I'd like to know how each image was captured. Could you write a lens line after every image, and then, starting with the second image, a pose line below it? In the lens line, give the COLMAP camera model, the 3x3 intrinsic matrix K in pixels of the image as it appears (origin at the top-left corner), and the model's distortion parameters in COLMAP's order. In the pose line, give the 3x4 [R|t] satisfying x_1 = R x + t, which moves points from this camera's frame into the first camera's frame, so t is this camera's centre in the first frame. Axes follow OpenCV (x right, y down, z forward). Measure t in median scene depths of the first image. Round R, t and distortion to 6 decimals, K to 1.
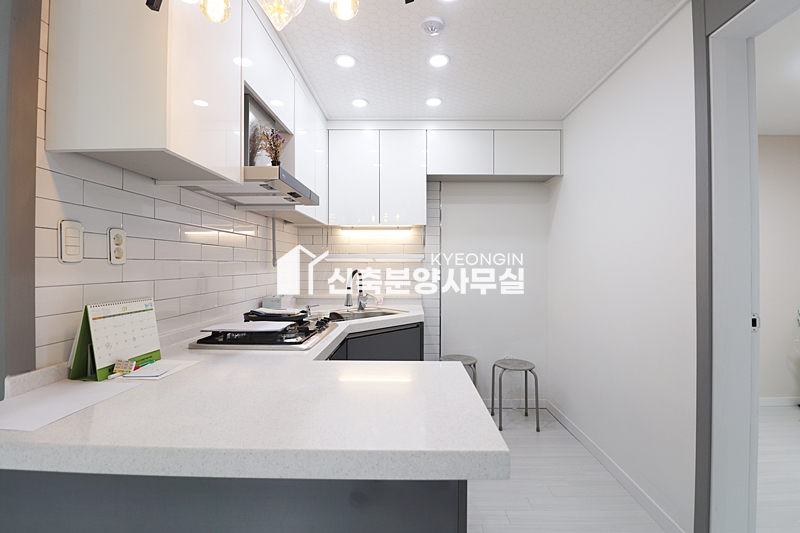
lens RADIAL K [[366.4, 0, 406.8], [0, 366.4, 263.0], [0, 0, 1]] dist [-0.000278, -0.014067]
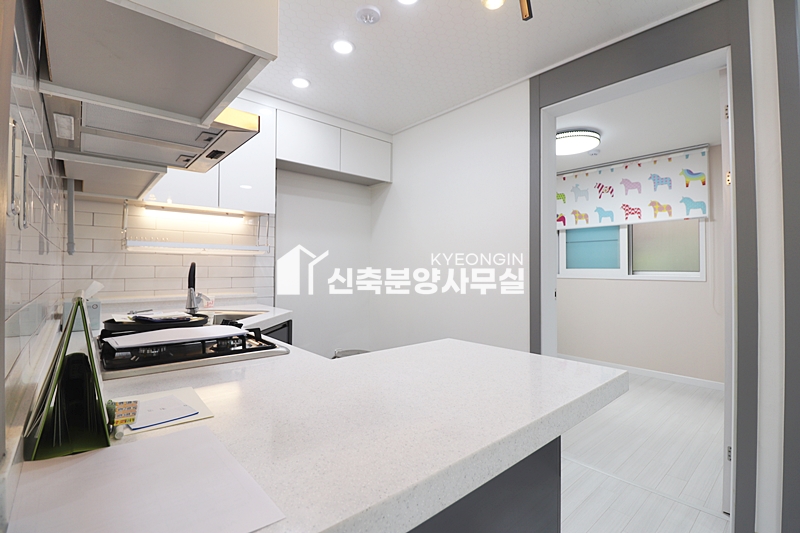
lens RADIAL K [[366.4, 0, 406.8], [0, 366.4, 263.0], [0, 0, 1]] dist [-0.000278, -0.014067]
pose [[0.741480, 0.011155, 0.670882, -0.310148], [-0.006311, 0.999934, -0.009651, 0.023336], [-0.670945, 0.002922, 0.741501, 0.115695]]
